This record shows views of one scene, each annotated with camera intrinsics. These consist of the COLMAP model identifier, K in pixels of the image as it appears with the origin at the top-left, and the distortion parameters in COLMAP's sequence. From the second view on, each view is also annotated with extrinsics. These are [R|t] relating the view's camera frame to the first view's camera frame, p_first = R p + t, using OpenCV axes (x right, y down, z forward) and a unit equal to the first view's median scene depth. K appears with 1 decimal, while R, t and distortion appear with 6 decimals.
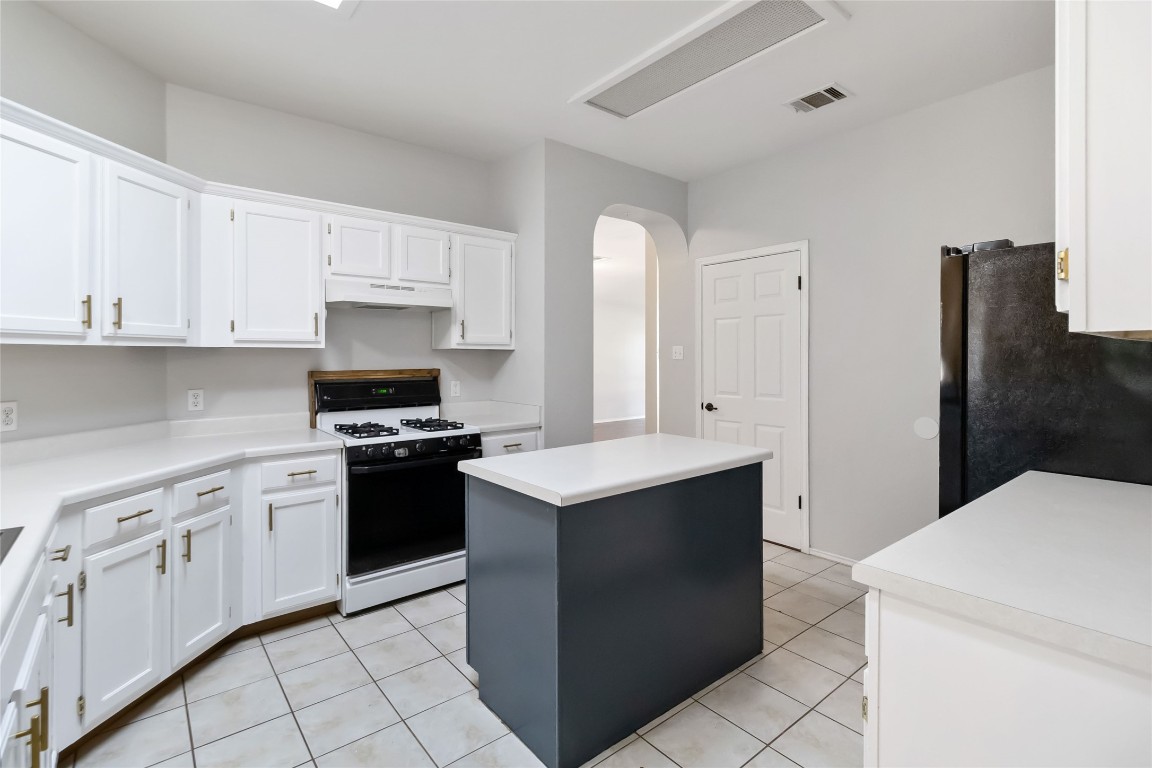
lens RADIAL K [[541.3, 0, 576.6], [0, 541.3, 356.5], [0, 0, 1]] dist [0.003609, -0.000262]
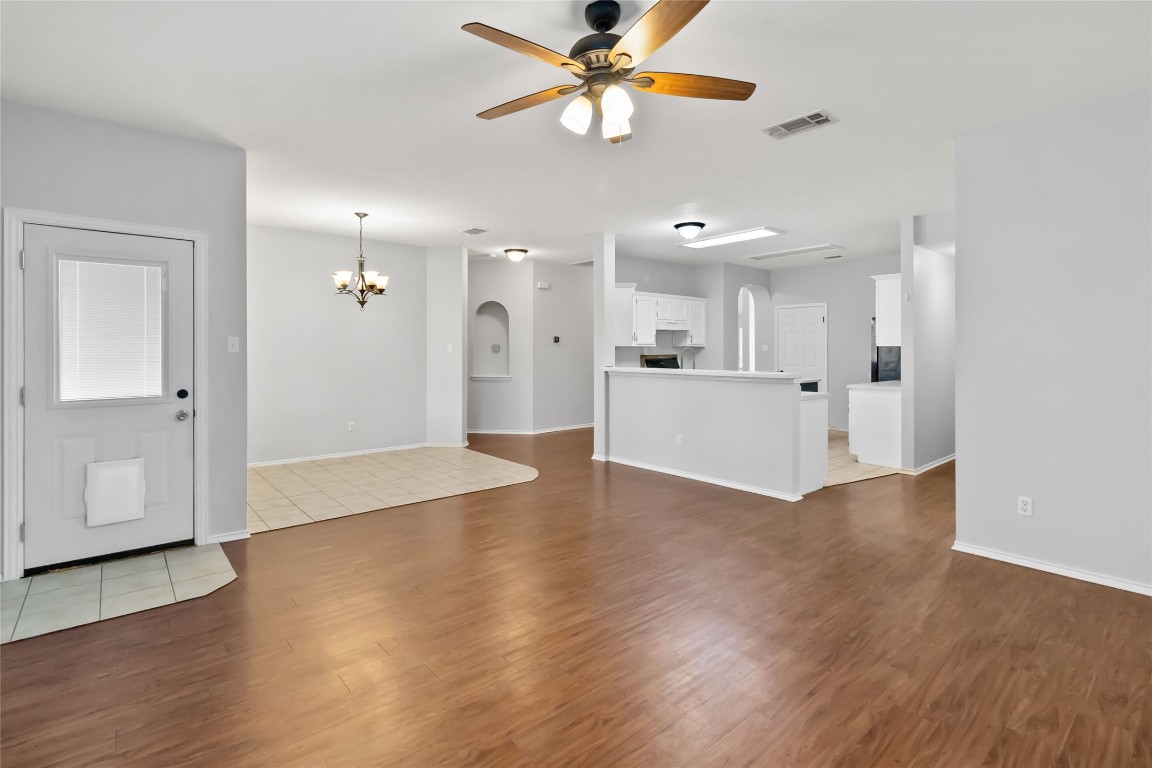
lens RADIAL K [[541.3, 0, 574.6], [0, 541.3, 350.9], [0, 0, 1]] dist [0.003609, -0.000262]
pose [[0.999492, -0.000446, 0.031870, -1.049068], [0.000457, 1.000000, -0.000335, 0.008081], [-0.031870, 0.000349, 0.999492, -1.872892]]
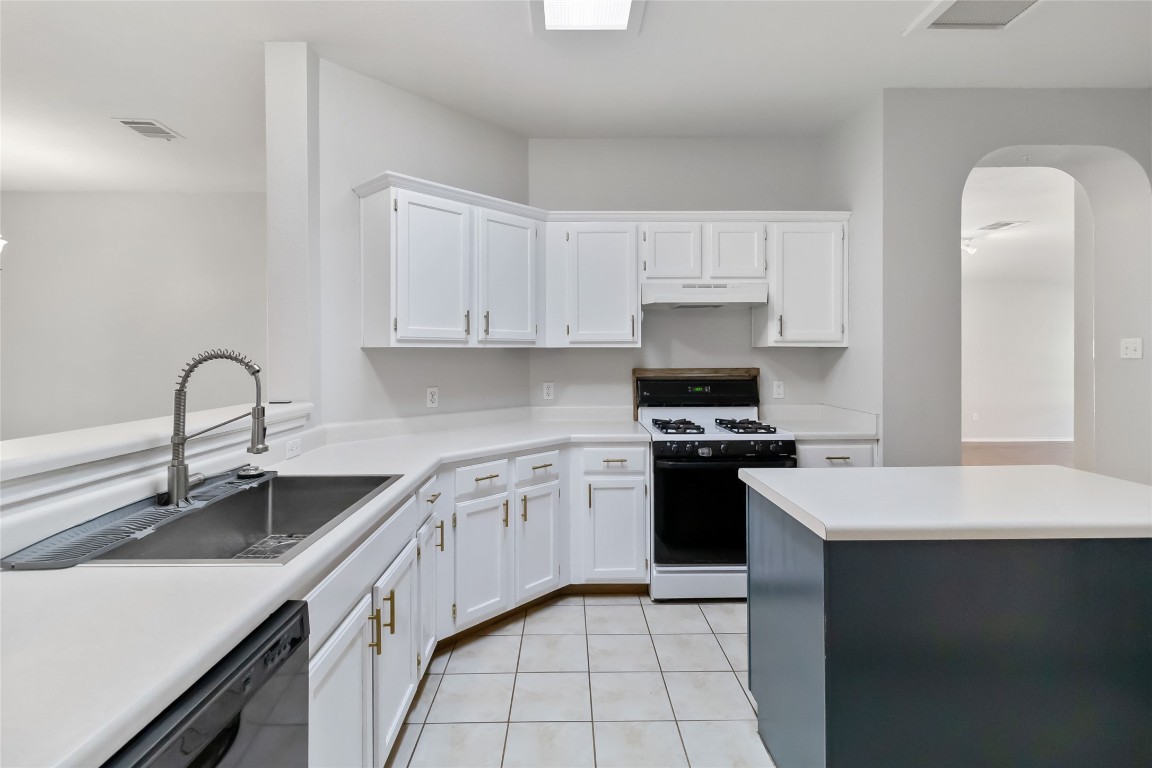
lens RADIAL K [[541.3, 0, 572.6], [0, 541.3, 357.9], [0, 0, 1]] dist [0.003609, -0.000262]
pose [[0.782311, 0.001708, -0.622886, 0.108526], [0.002453, 0.999980, 0.005823, -0.001429], [0.622884, -0.006084, 0.782291, 0.076840]]
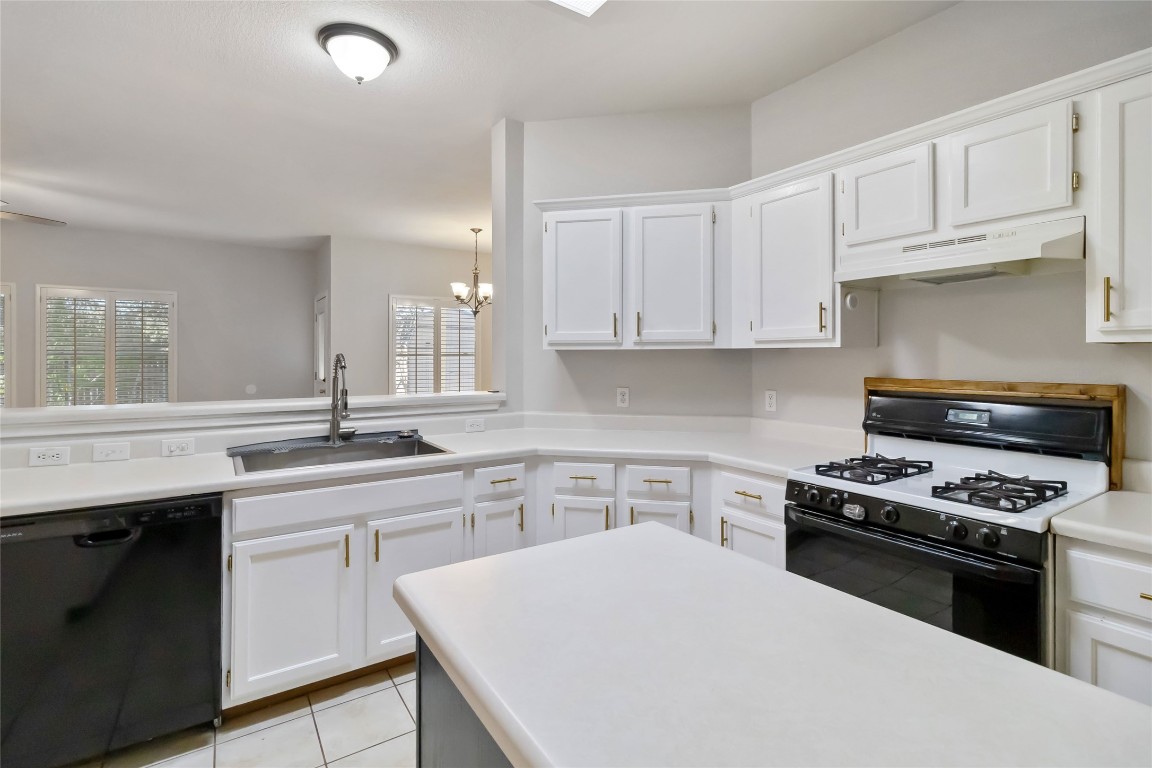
lens RADIAL K [[541.3, 0, 579.5], [0, 541.3, 355.7], [0, 0, 1]] dist [0.003609, -0.000262]
pose [[-0.102816, 0.001170, -0.994700, 0.349709], [0.000173, 0.999999, 0.001158, -0.005280], [0.994700, -0.000053, -0.102816, 0.774367]]
